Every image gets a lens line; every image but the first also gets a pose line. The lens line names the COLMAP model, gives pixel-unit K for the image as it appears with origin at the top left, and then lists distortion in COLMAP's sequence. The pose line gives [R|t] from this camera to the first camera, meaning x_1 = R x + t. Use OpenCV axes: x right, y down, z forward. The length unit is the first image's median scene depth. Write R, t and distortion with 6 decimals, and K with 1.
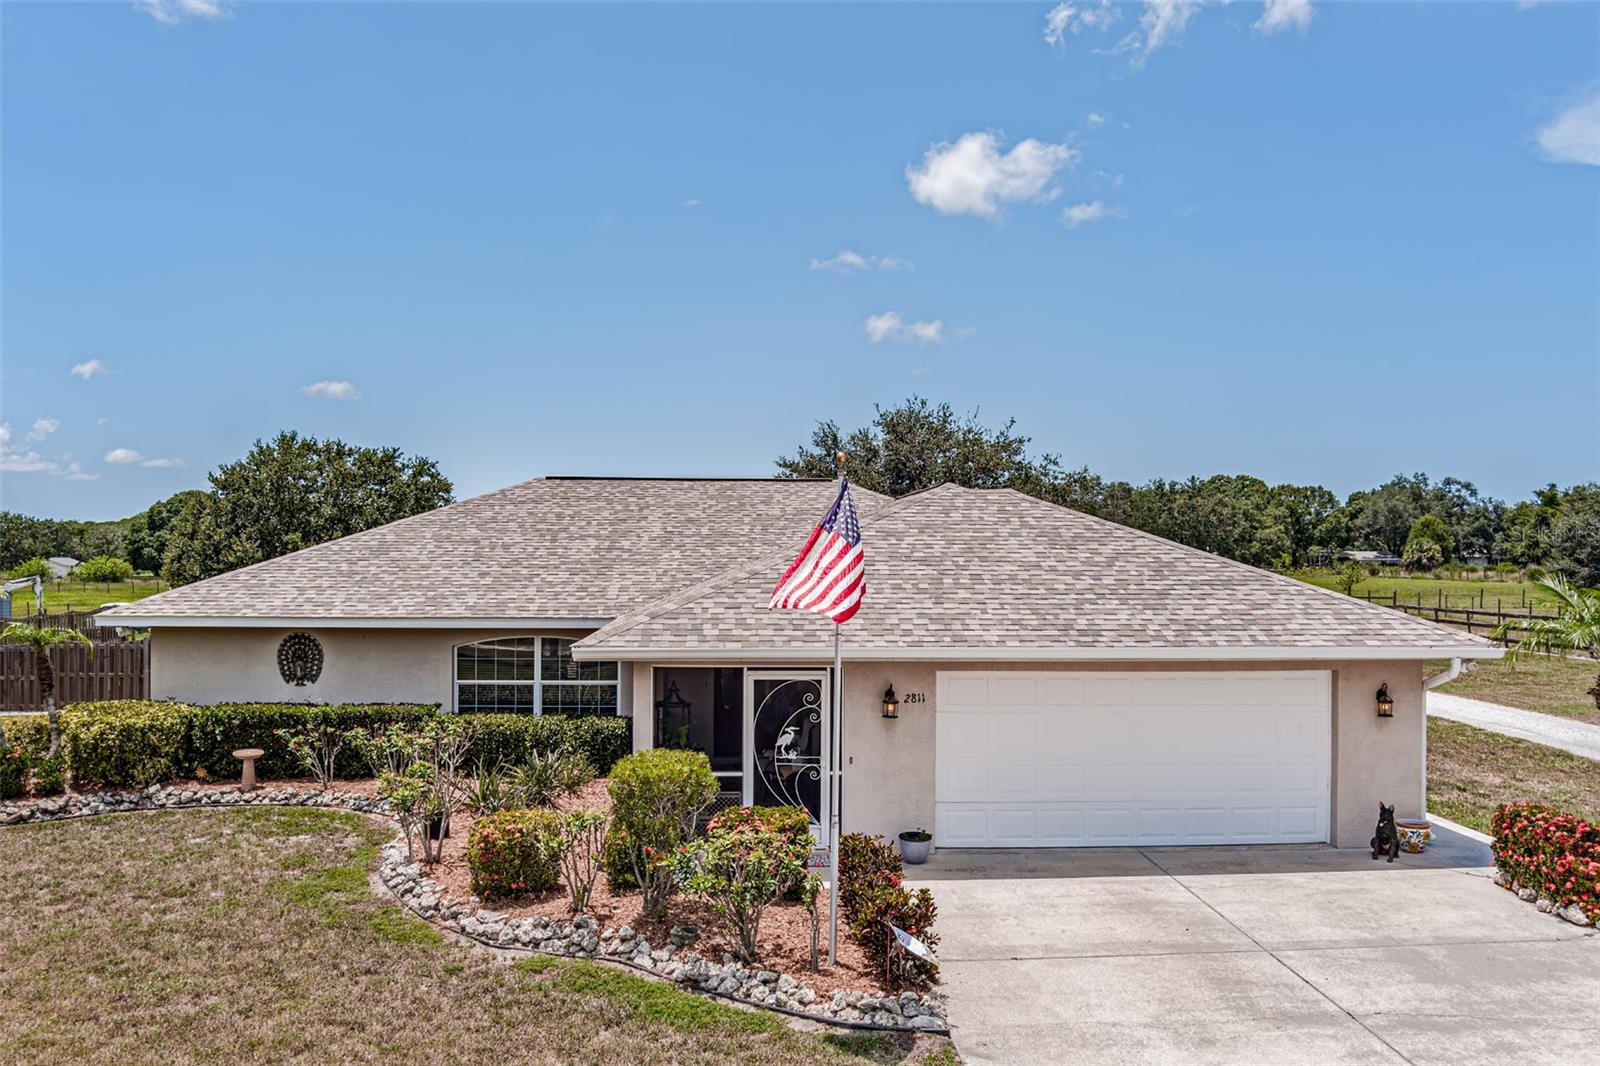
lens RADIAL K [[1300.8, 0, 792.6], [0, 1300.8, 531.9], [0, 0, 1]] dist [-0.075196, 0.007191]
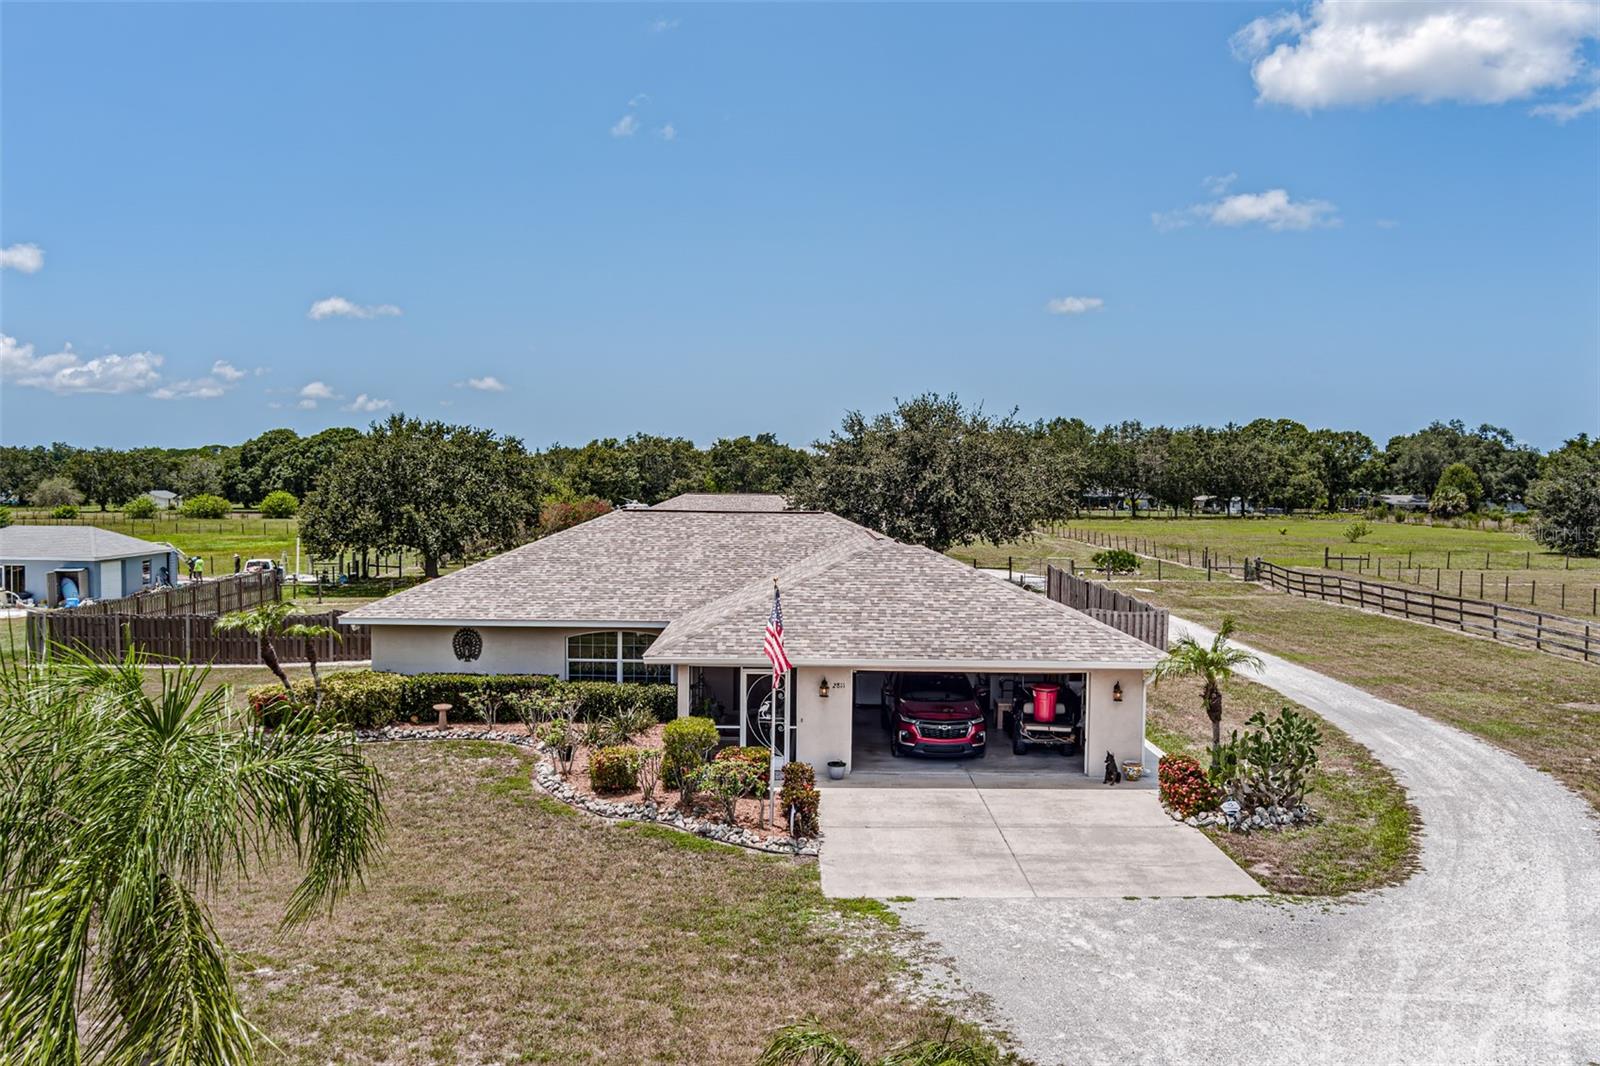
lens RADIAL K [[1300.8, 0, 794.3], [0, 1300.8, 537.0], [0, 0, 1]] dist [-0.075196, 0.007191]
pose [[0.998874, 0.009331, -0.046512, 0.092647], [-0.006412, 0.998023, 0.062519, -0.146048], [0.047004, -0.062150, 0.996959, -0.593391]]
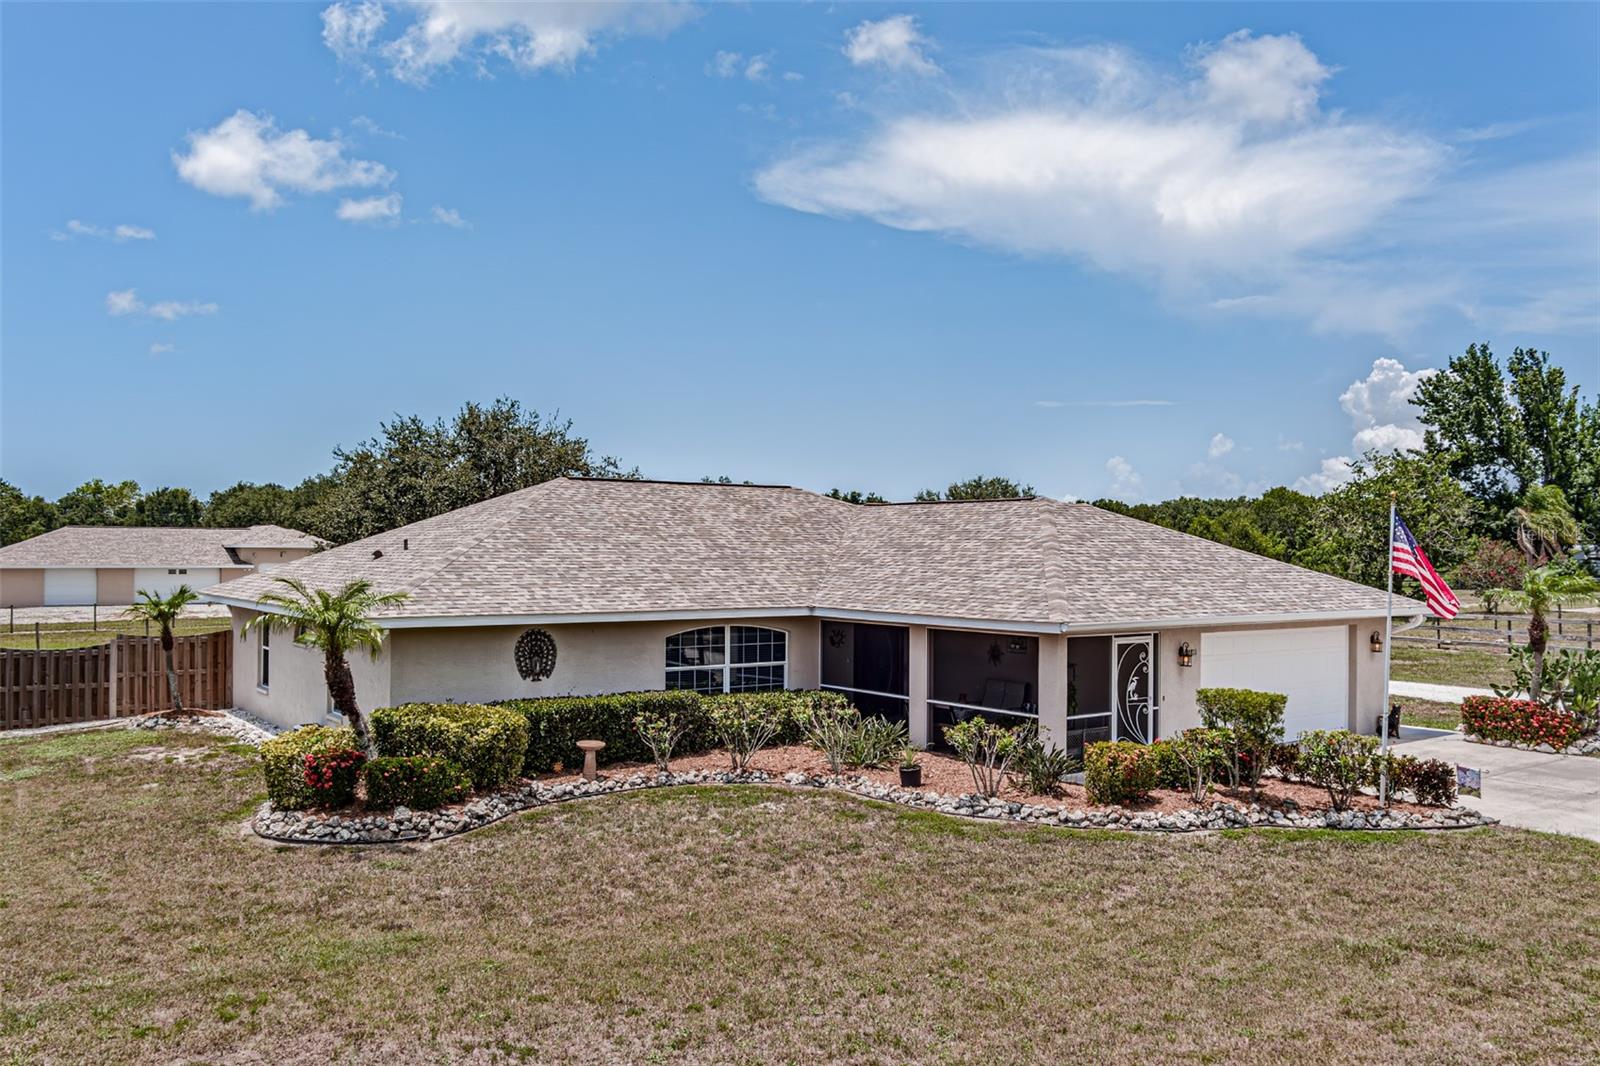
lens RADIAL K [[1300.8, 0, 796.6], [0, 1300.8, 535.2], [0, 0, 1]] dist [-0.075196, 0.007191]
pose [[0.839915, 0.006406, 0.542681, -0.857452], [-0.010881, 0.999928, 0.005036, -0.003987], [-0.542610, -0.010135, 0.839924, 0.026499]]
